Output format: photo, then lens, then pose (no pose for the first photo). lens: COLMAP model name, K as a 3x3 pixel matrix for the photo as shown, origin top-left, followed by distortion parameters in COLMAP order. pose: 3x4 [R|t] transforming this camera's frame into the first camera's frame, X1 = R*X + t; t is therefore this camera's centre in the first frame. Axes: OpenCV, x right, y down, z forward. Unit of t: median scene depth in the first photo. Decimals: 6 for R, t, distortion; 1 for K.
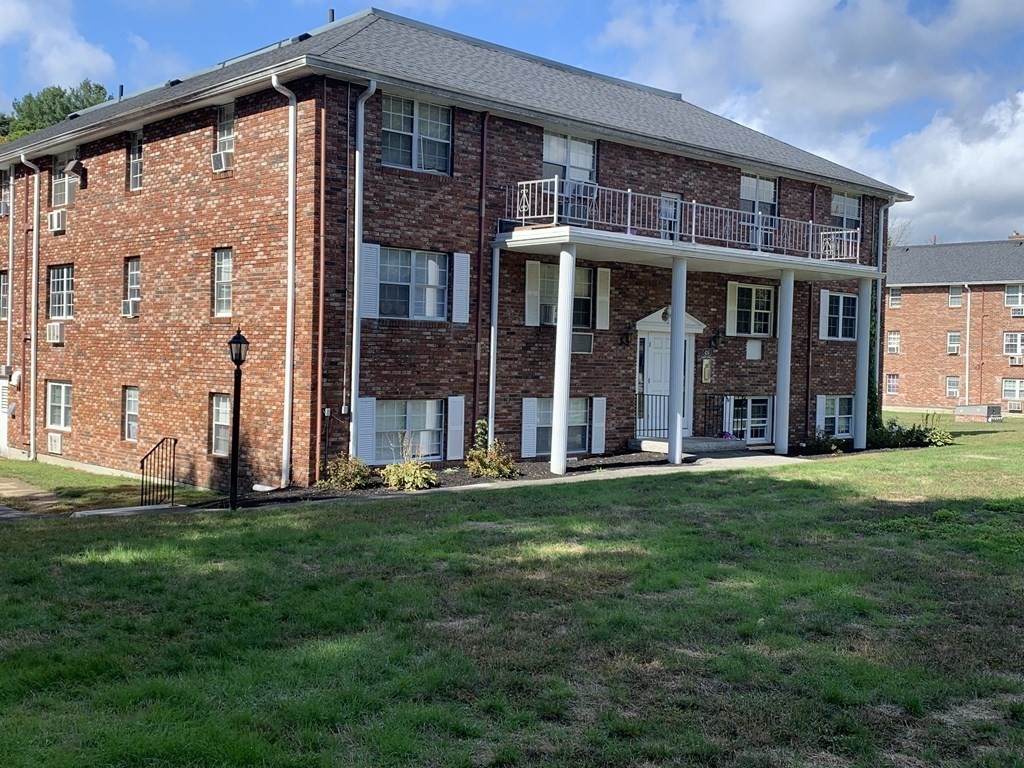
lens RADIAL K [[1110.7, 0, 512.0], [0, 1110.7, 384.0], [0, 0, 1]] dist [0.170930, -0.689280]
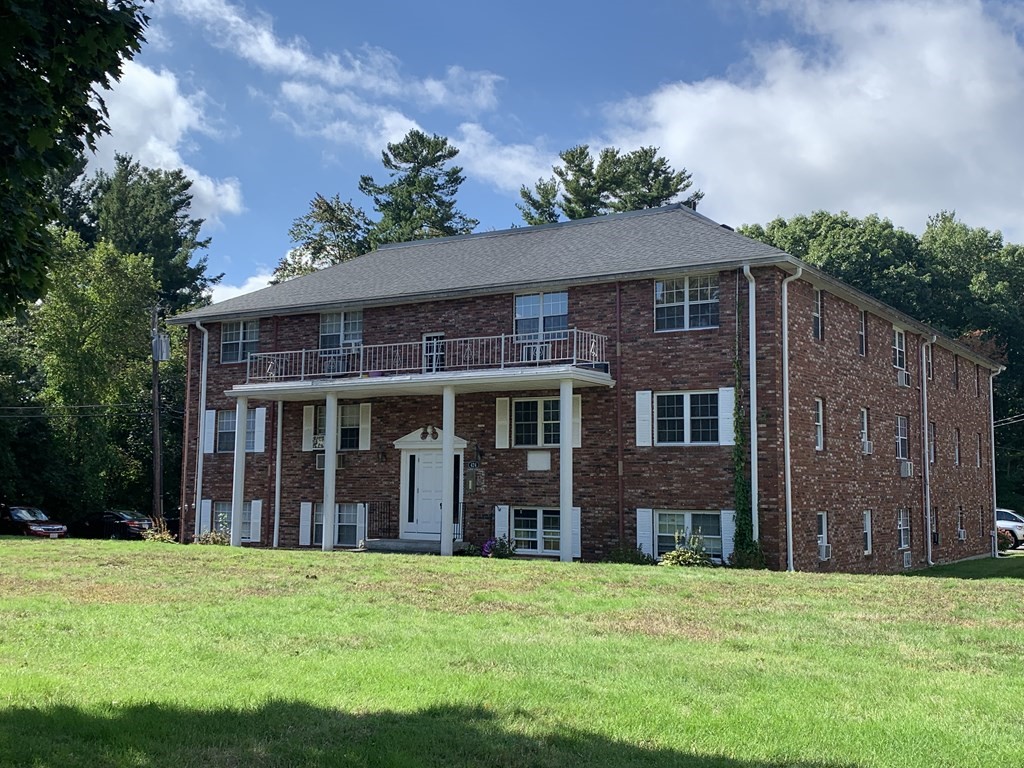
lens RADIAL K [[1110.7, 0, 512.0], [0, 1110.7, 384.0], [0, 0, 1]] dist [0.170930, -0.689280]
pose [[0.273280, -0.117085, -0.954782, 1.368365], [-0.030161, 0.991034, -0.130164, 0.037879], [0.961462, 0.064369, 0.267298, 0.810307]]
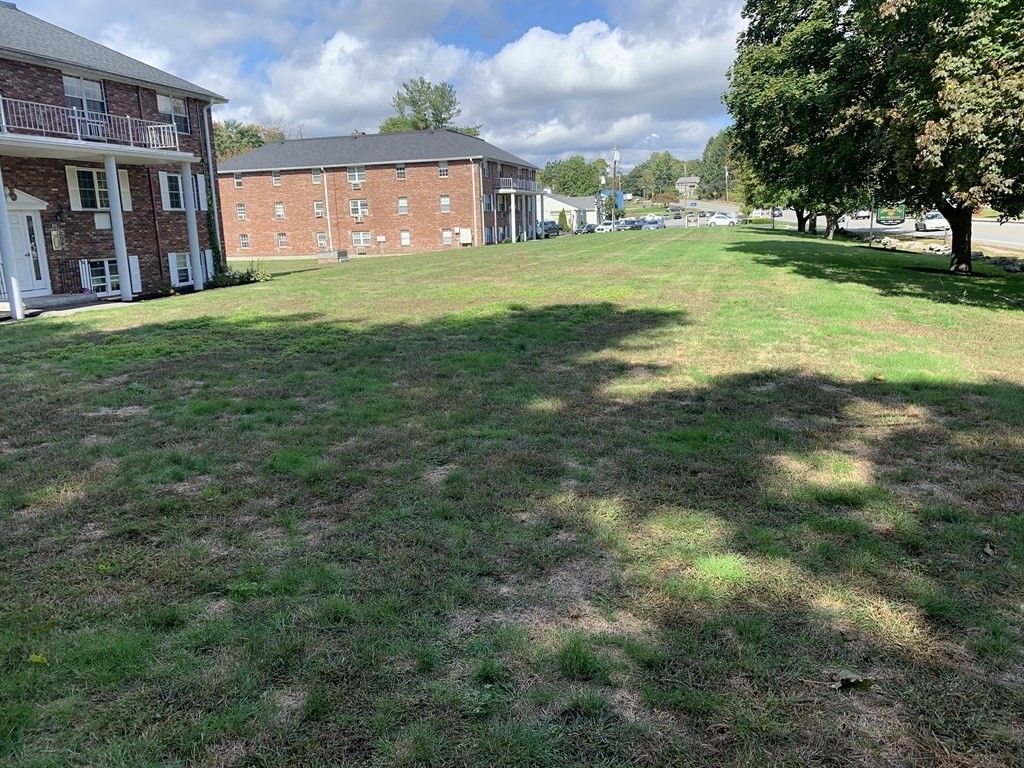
lens RADIAL K [[771.0, 0, 512.0], [0, 771.0, 384.0], [0, 0, 1]] dist [-0.001415, -0.003840]
pose [[0.841571, -0.162053, 0.515265, 0.146463], [0.066341, 0.977722, 0.199145, 0.008122], [-0.536058, -0.133411, 0.833573, -0.006806]]
